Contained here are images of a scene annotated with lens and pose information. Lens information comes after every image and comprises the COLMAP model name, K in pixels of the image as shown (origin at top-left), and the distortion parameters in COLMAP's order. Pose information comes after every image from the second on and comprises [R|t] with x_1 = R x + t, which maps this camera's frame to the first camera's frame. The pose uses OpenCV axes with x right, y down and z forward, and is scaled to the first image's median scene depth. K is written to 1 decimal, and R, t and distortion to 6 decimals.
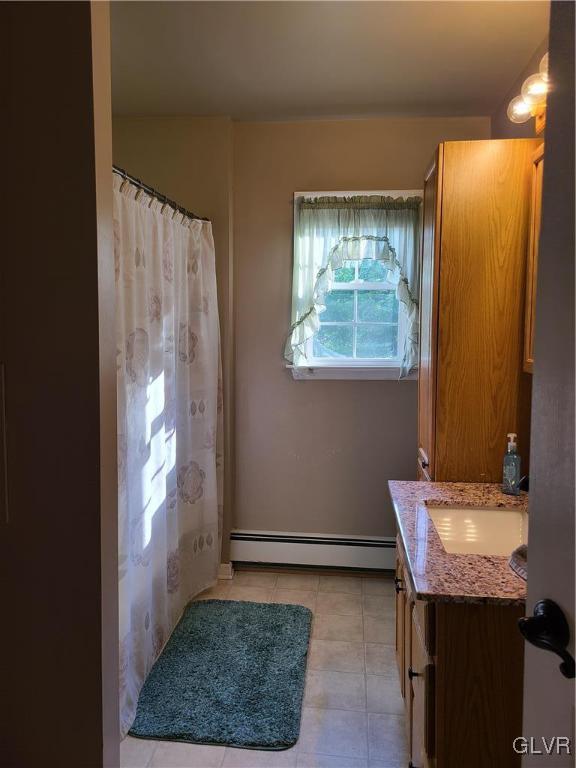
lens RADIAL K [[576.0, 0, 288.8], [0, 576.0, 381.0], [0, 0, 1]] dist [0.043725, -0.020809]
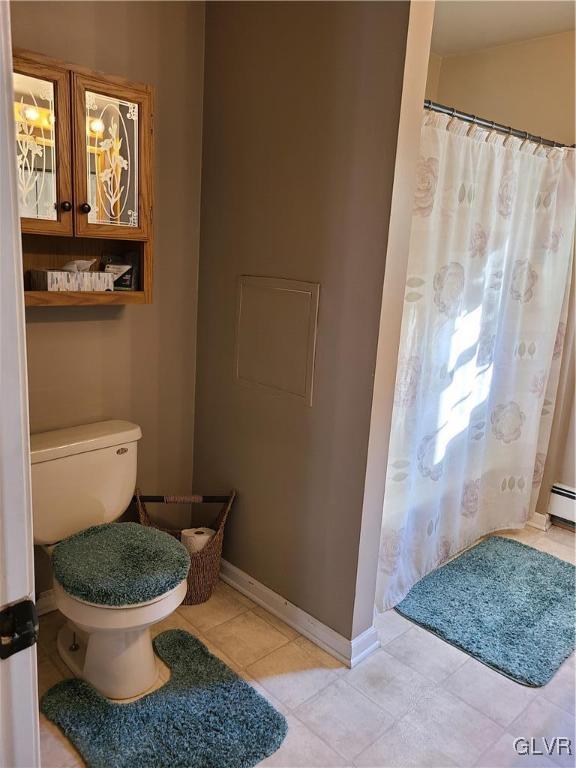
lens RADIAL K [[576.0, 0, 287.6], [0, 576.0, 383.7], [0, 0, 1]] dist [0.043725, -0.020809]
pose [[0.781083, 0.182390, -0.597196, 0.141742], [-0.113637, 0.981939, 0.151268, 0.001452], [0.614000, -0.050289, 0.787703, -0.030712]]
